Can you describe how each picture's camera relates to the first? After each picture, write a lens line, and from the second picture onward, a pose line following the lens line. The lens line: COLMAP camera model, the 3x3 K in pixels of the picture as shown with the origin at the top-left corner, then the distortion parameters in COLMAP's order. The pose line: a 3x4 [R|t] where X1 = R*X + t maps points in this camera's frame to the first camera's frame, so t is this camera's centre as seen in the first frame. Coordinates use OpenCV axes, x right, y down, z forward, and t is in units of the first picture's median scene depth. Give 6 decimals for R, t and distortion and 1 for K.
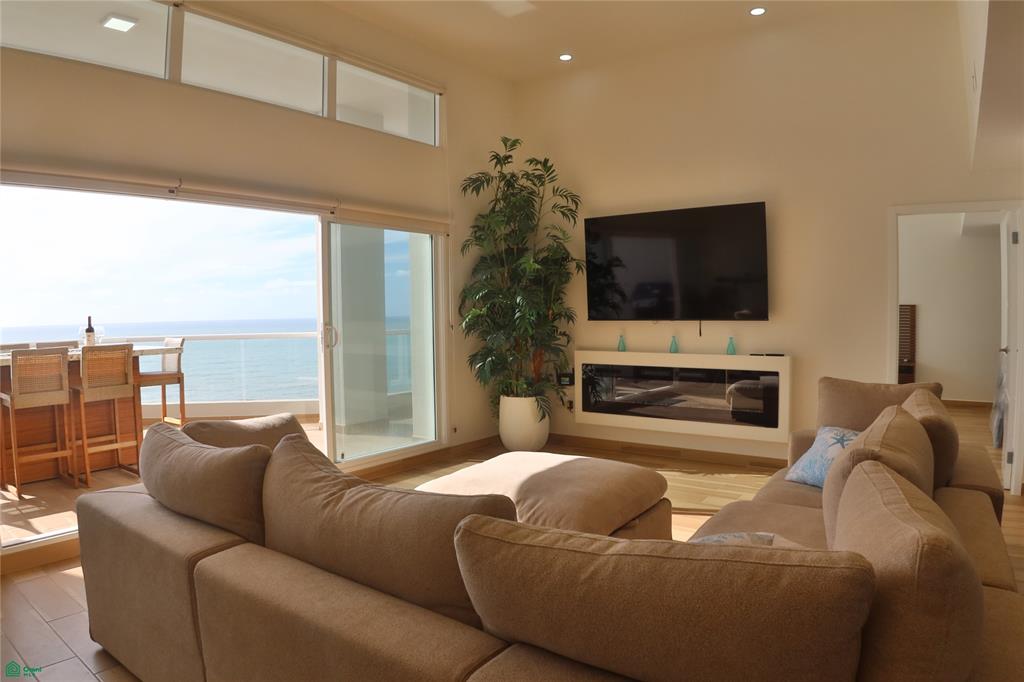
lens RADIAL K [[645.5, 0, 515.9], [0, 645.5, 341.4], [0, 0, 1]] dist [-0.158417, 0.020132]
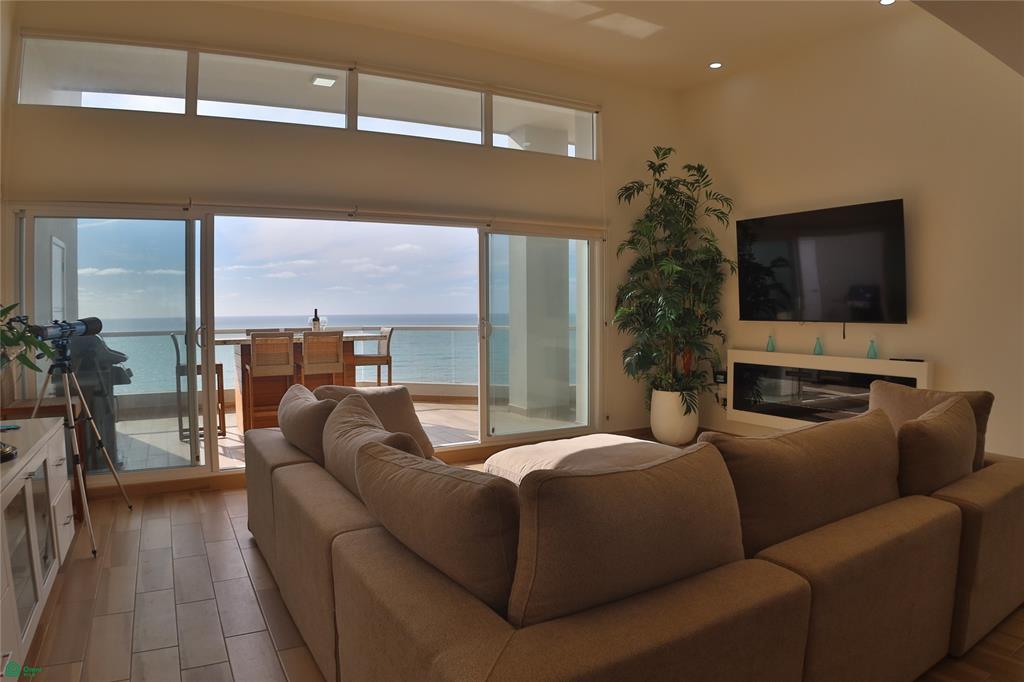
lens RADIAL K [[645.5, 0, 508.5], [0, 645.5, 333.3], [0, 0, 1]] dist [-0.158417, 0.020132]
pose [[0.910127, 0.026511, -0.413480, 0.202473], [-0.029501, 0.999564, -0.000847, -0.000241], [0.413277, 0.012969, 0.910513, -0.066401]]
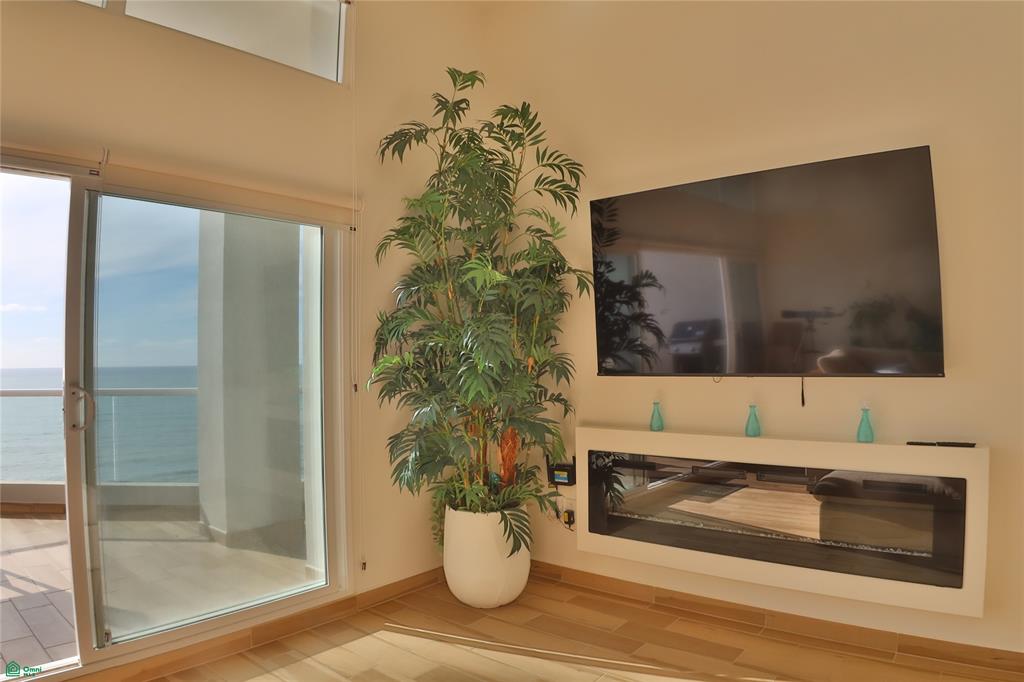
lens RADIAL K [[645.5, 0, 506.4], [0, 645.5, 336.0], [0, 0, 1]] dist [-0.158417, 0.020132]
pose [[0.997762, -0.000256, -0.066868, 0.071891], [-0.005132, 0.996750, -0.080398, -0.022426], [0.066671, 0.080561, 0.994517, 0.438570]]
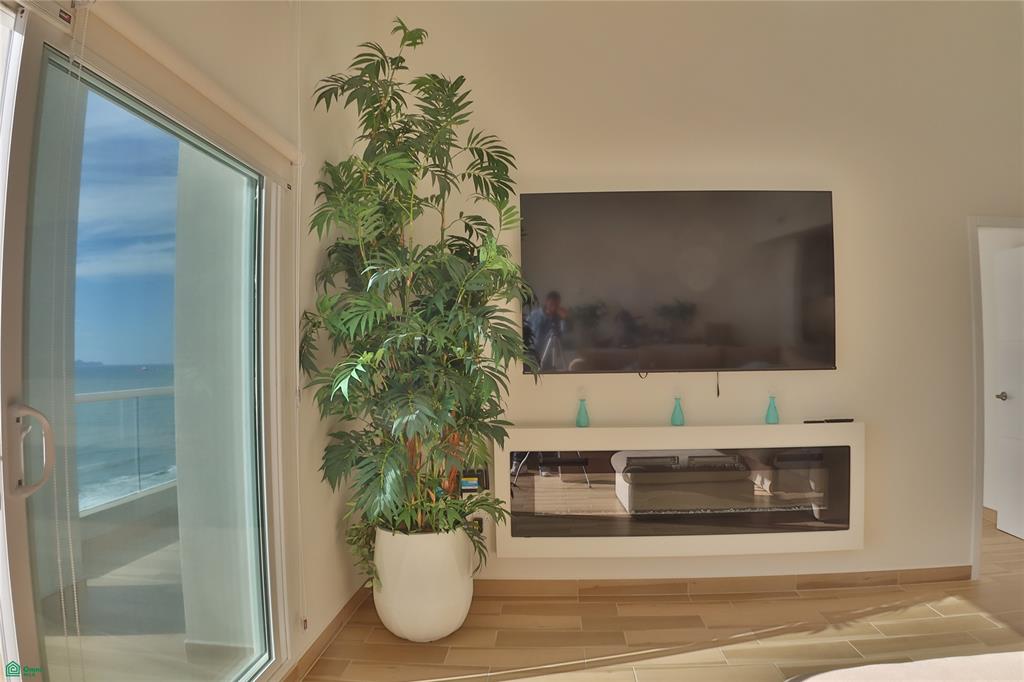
lens RADIAL K [[645.5, 0, 511.3], [0, 645.5, 335.0], [0, 0, 1]] dist [-0.158417, 0.020132]
pose [[0.840691, 0.018120, 0.541212, -0.209992], [0.027775, 0.996682, -0.076514, -0.025178], [-0.540803, 0.079357, 0.837398, 0.558227]]
